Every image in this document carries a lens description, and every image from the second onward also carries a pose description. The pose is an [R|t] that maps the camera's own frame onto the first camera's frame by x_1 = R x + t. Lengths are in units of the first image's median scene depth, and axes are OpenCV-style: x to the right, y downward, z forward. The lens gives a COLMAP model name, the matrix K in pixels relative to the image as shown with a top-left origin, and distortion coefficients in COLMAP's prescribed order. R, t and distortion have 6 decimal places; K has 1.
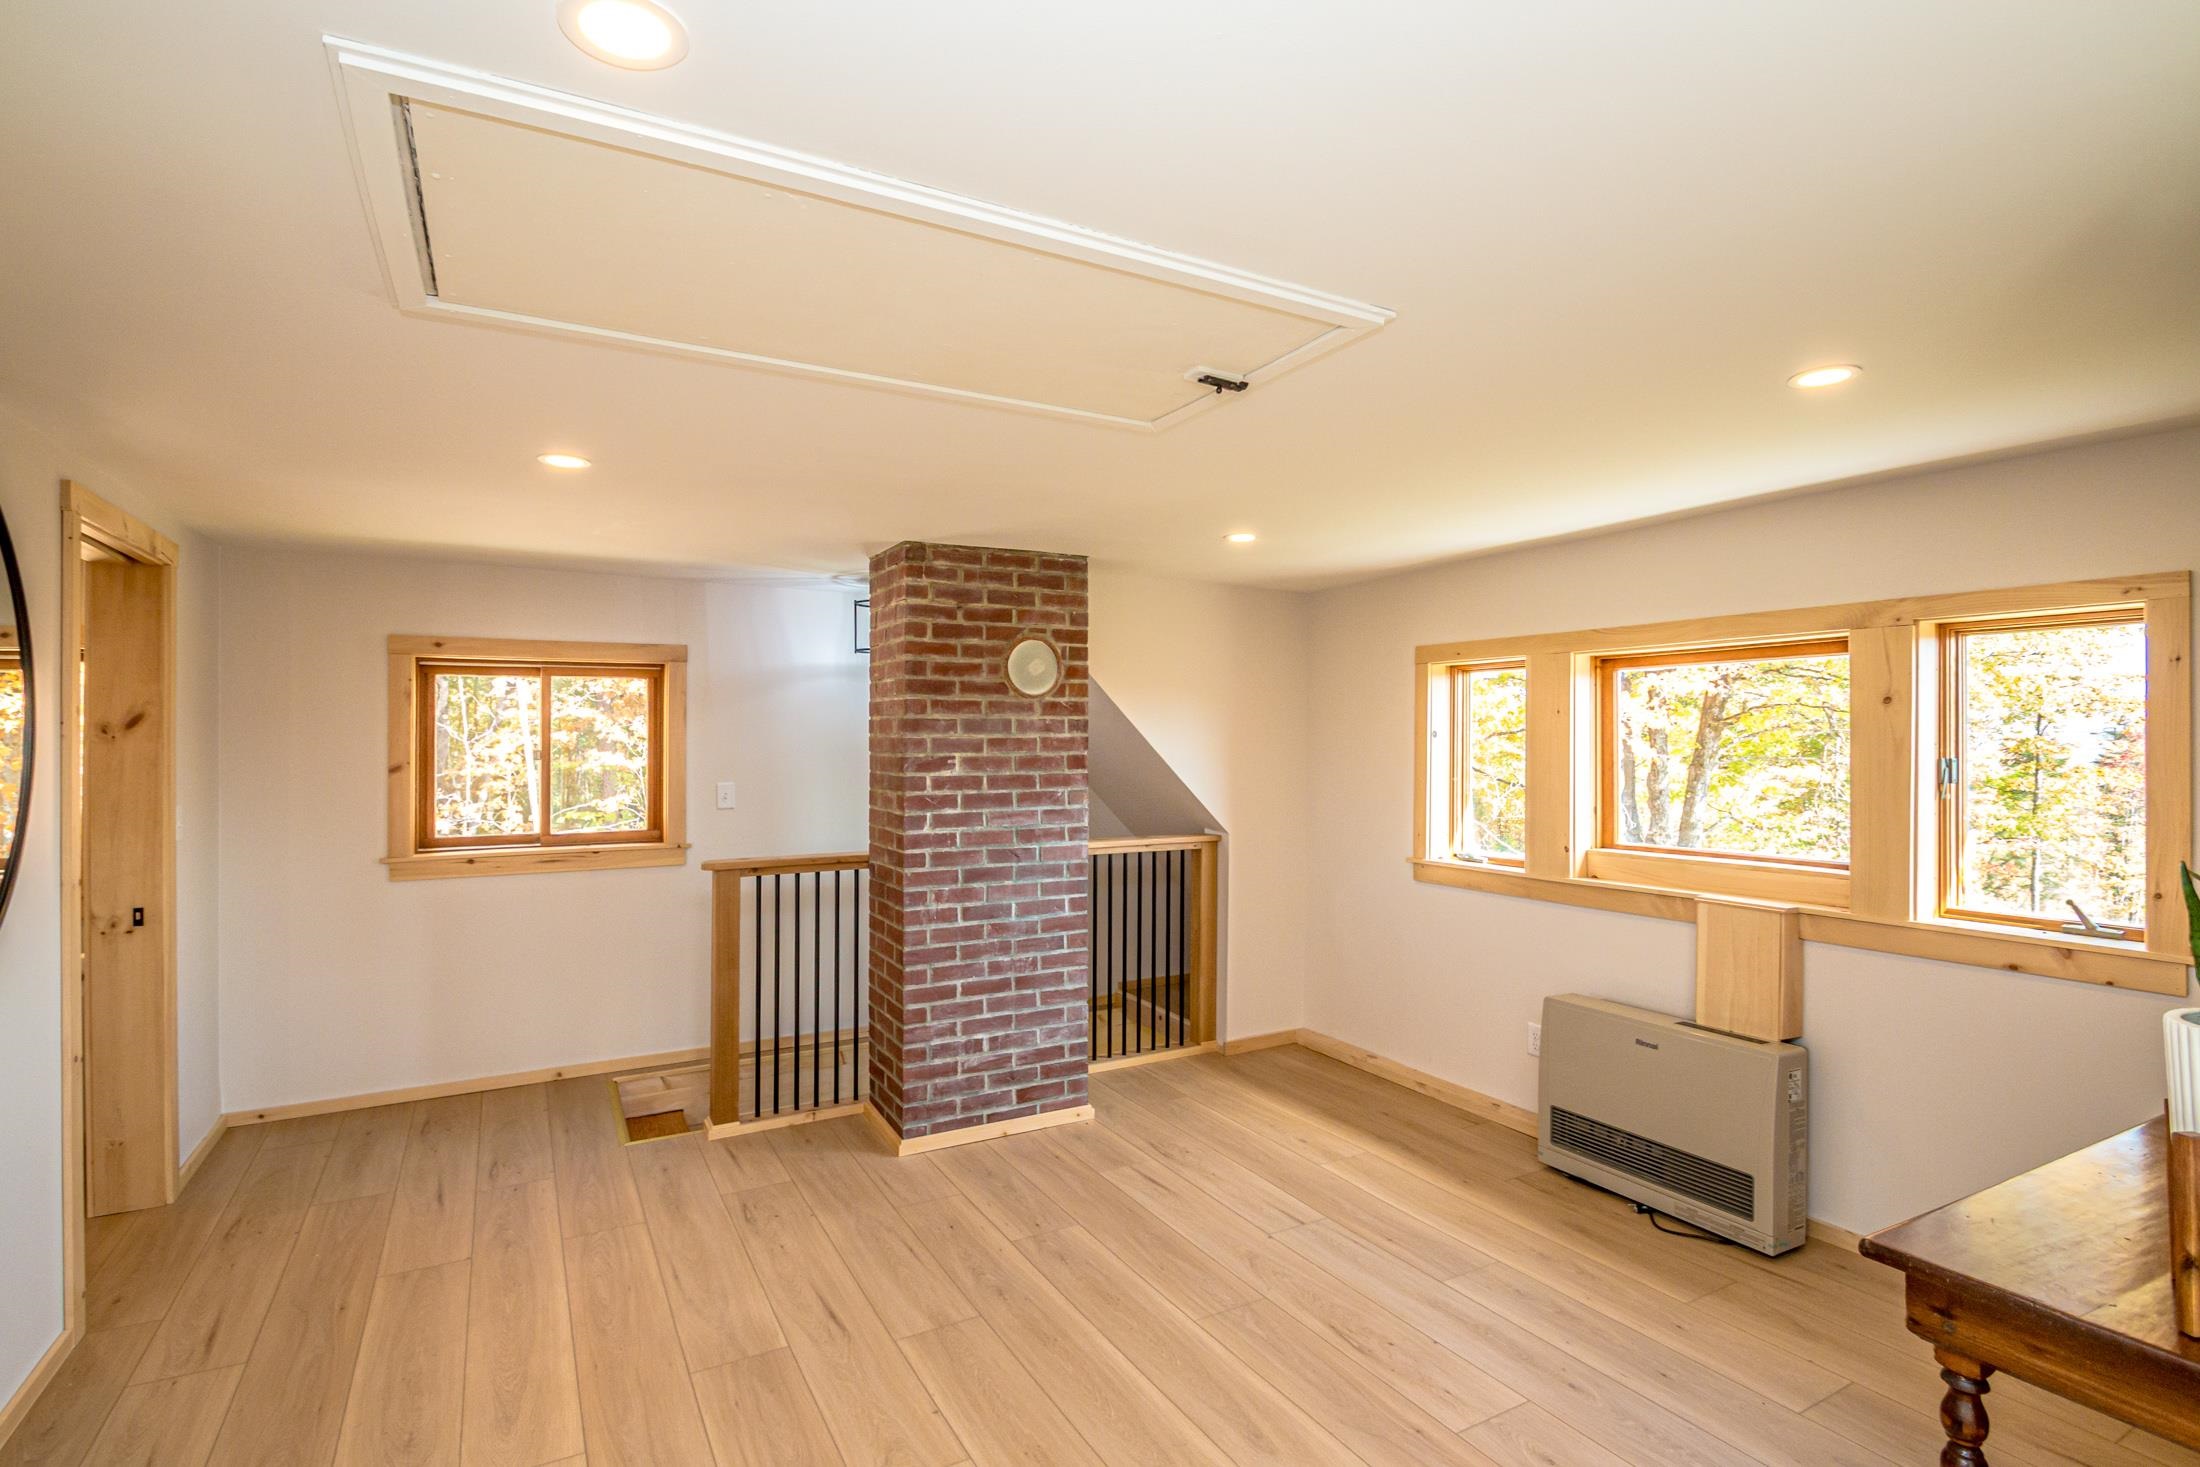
lens RADIAL K [[1052.7, 0, 1051.6], [0, 1052.7, 734.8], [0, 0, 1]] dist [0.000431, -0.013296]
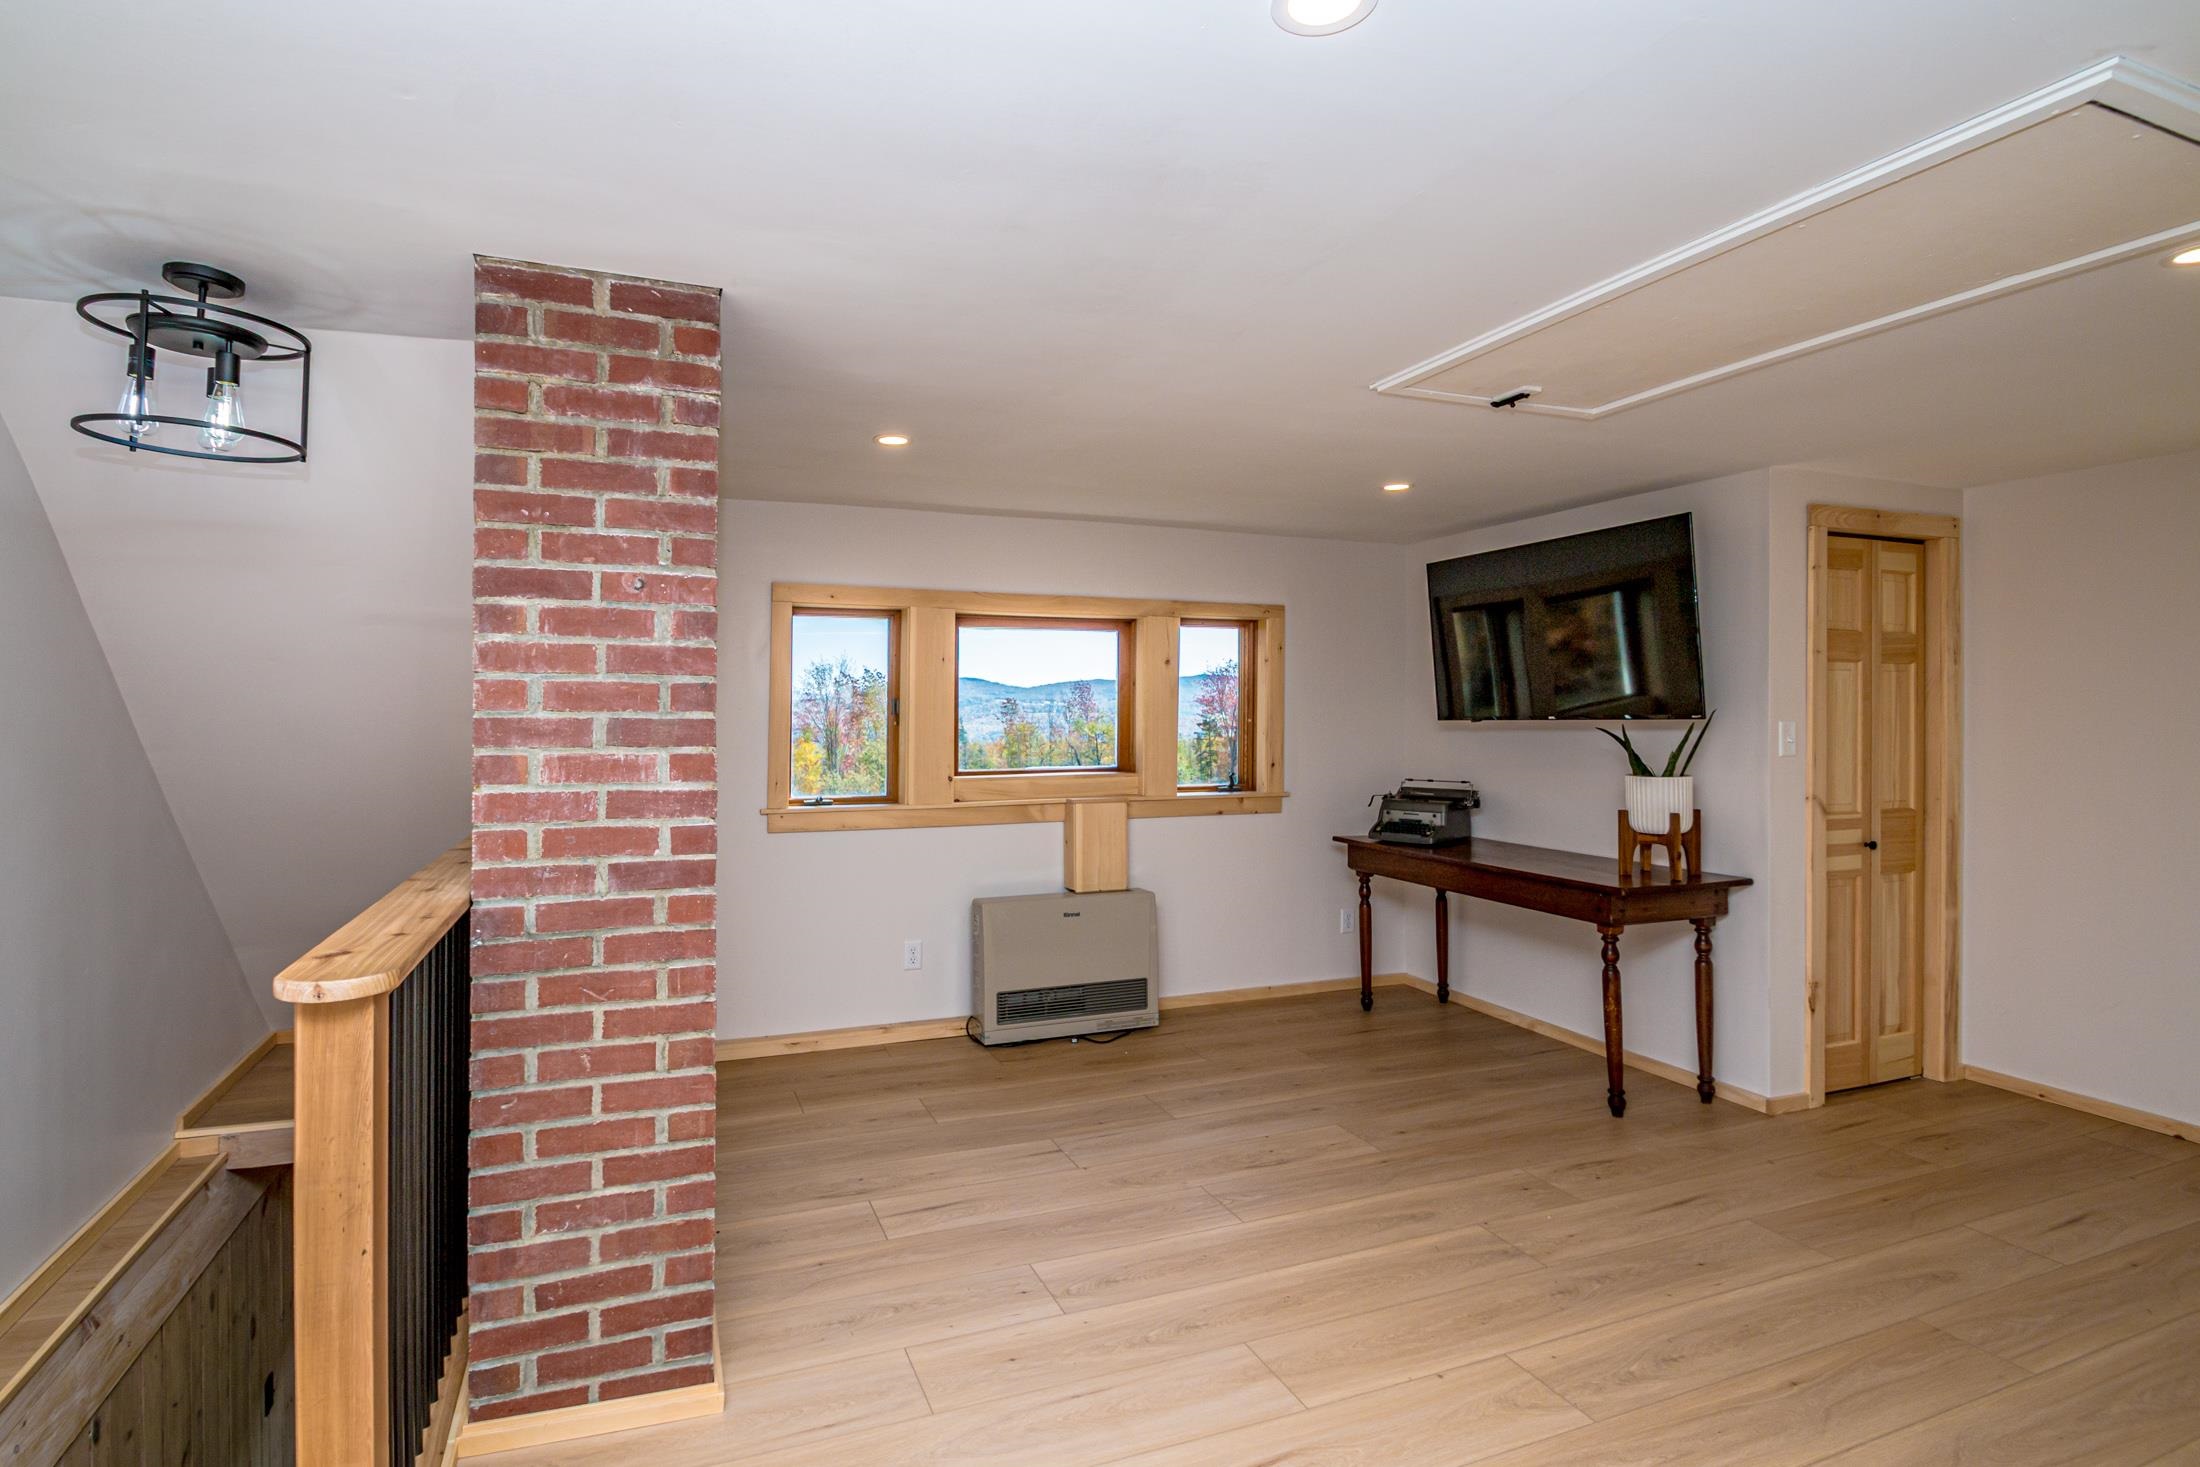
lens RADIAL K [[1052.7, 0, 1075.9], [0, 1052.7, 708.6], [0, 0, 1]] dist [0.000431, -0.013296]
pose [[0.109290, 0.003753, 0.994003, -0.614056], [-0.003623, 0.999988, -0.003377, 0.033082], [-0.994003, -0.003232, 0.109302, 0.697315]]
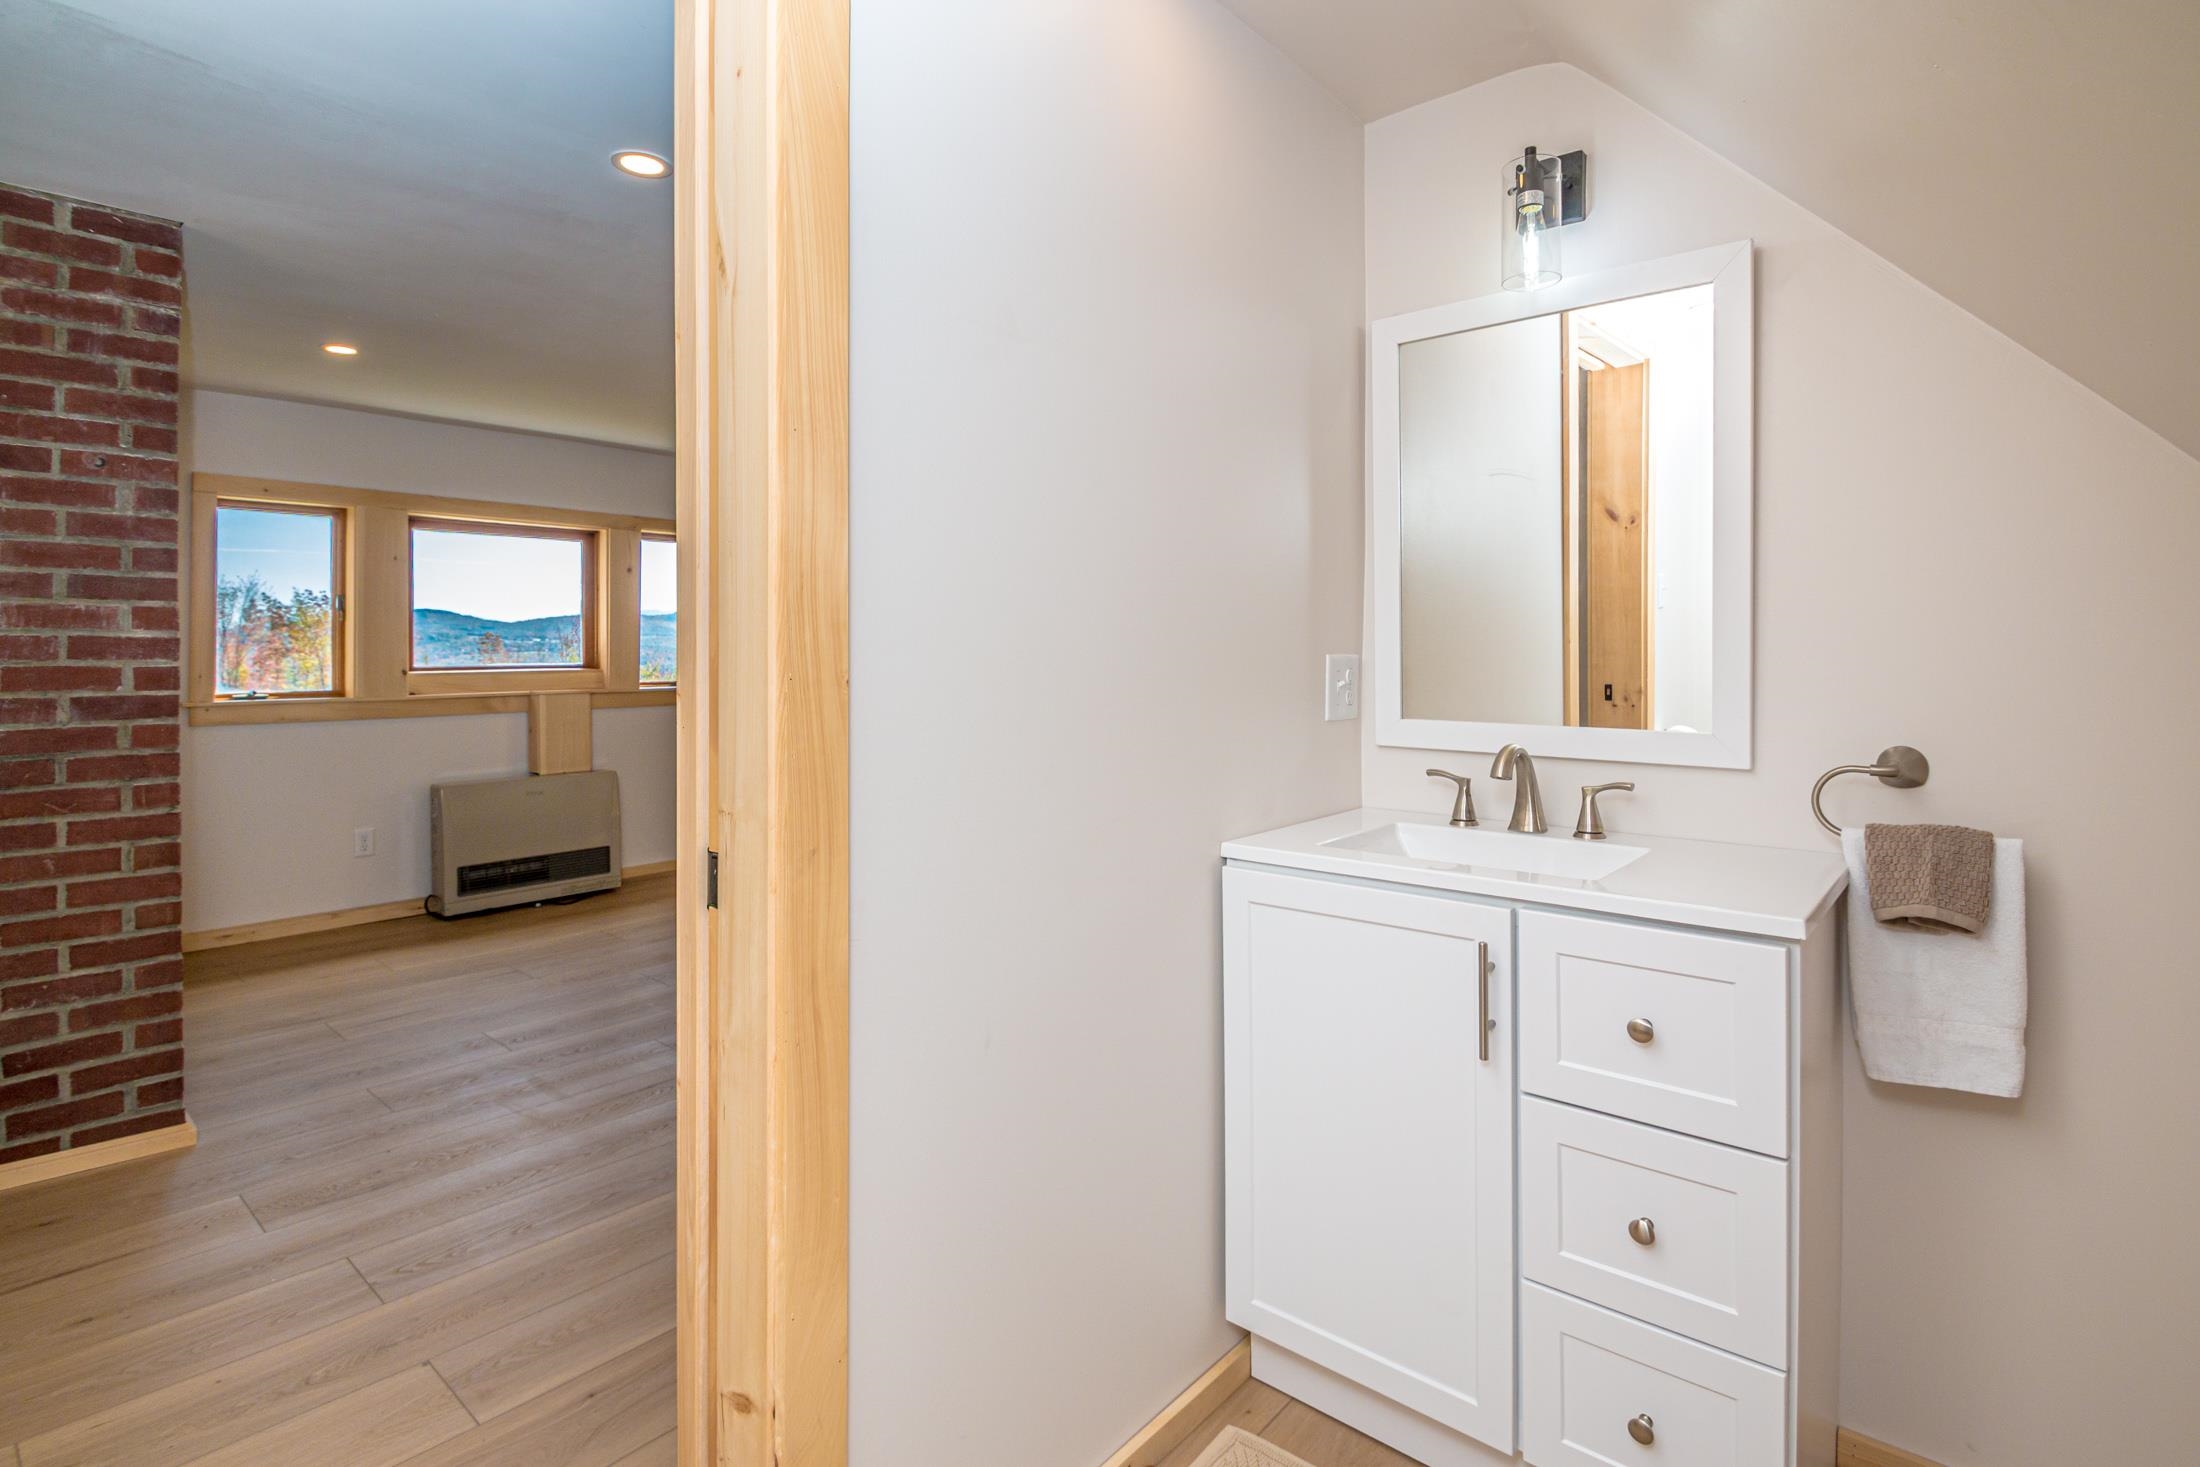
lens RADIAL K [[1052.7, 0, 1082.6], [0, 1052.7, 664.1], [0, 0, 1]] dist [0.000431, -0.013296]
pose [[-0.338668, -0.013408, 0.940810, -0.878225], [-0.004045, 0.999910, 0.012794, 0.076536], [-0.940897, 0.000527, -0.338692, 0.636360]]
